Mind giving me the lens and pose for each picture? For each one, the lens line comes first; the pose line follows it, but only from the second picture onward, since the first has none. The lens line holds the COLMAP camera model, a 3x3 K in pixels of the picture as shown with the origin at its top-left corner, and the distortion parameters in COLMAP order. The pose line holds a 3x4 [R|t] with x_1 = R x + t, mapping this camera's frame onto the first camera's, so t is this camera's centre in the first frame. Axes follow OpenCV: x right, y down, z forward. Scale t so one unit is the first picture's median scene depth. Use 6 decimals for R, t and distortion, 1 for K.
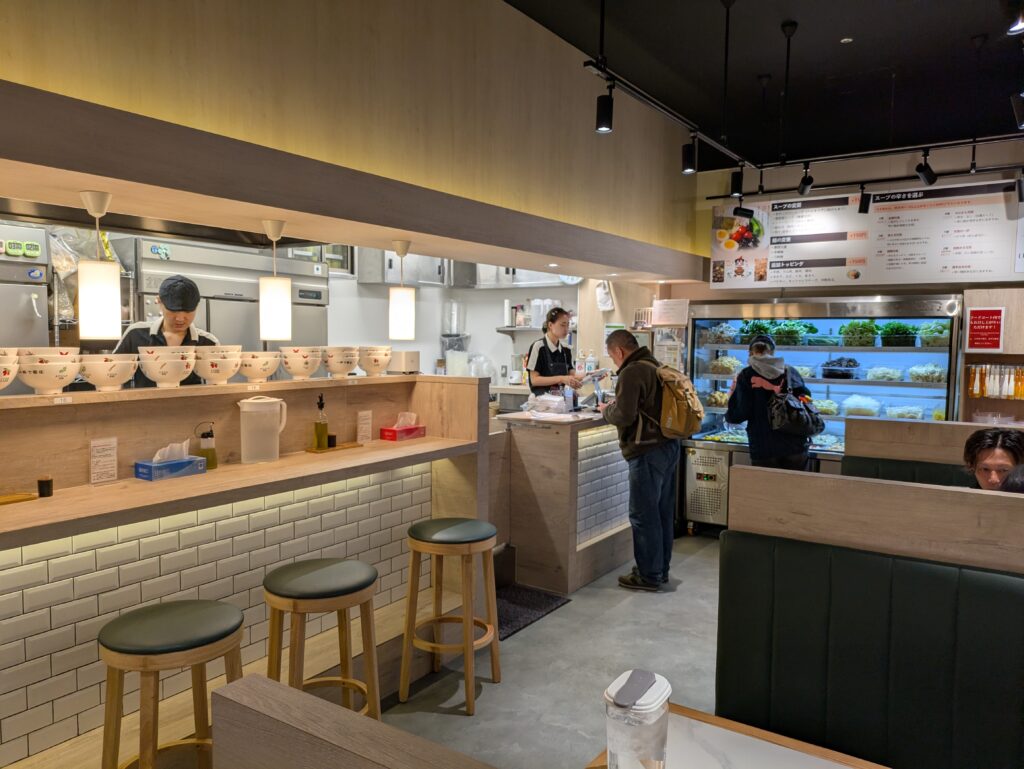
lens RADIAL K [[775.5, 0, 501.5], [0, 775.5, 386.9], [0, 0, 1]] dist [0.029235, -0.002724]
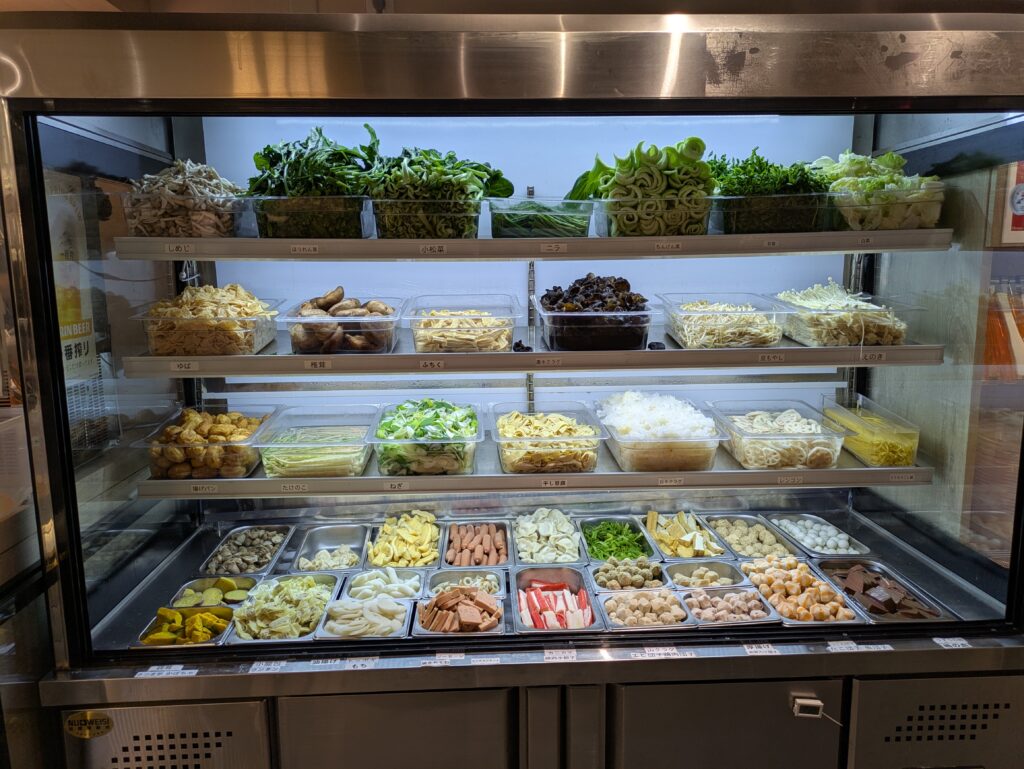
lens RADIAL K [[775.5, 0, 506.2], [0, 775.5, 393.0], [0, 0, 1]] dist [0.029235, -0.002724]
pose [[0.810489, -0.123576, 0.572571, 0.227345], [0.056371, 0.989411, 0.133746, -0.034896], [-0.583036, -0.076124, 0.808872, 0.768436]]
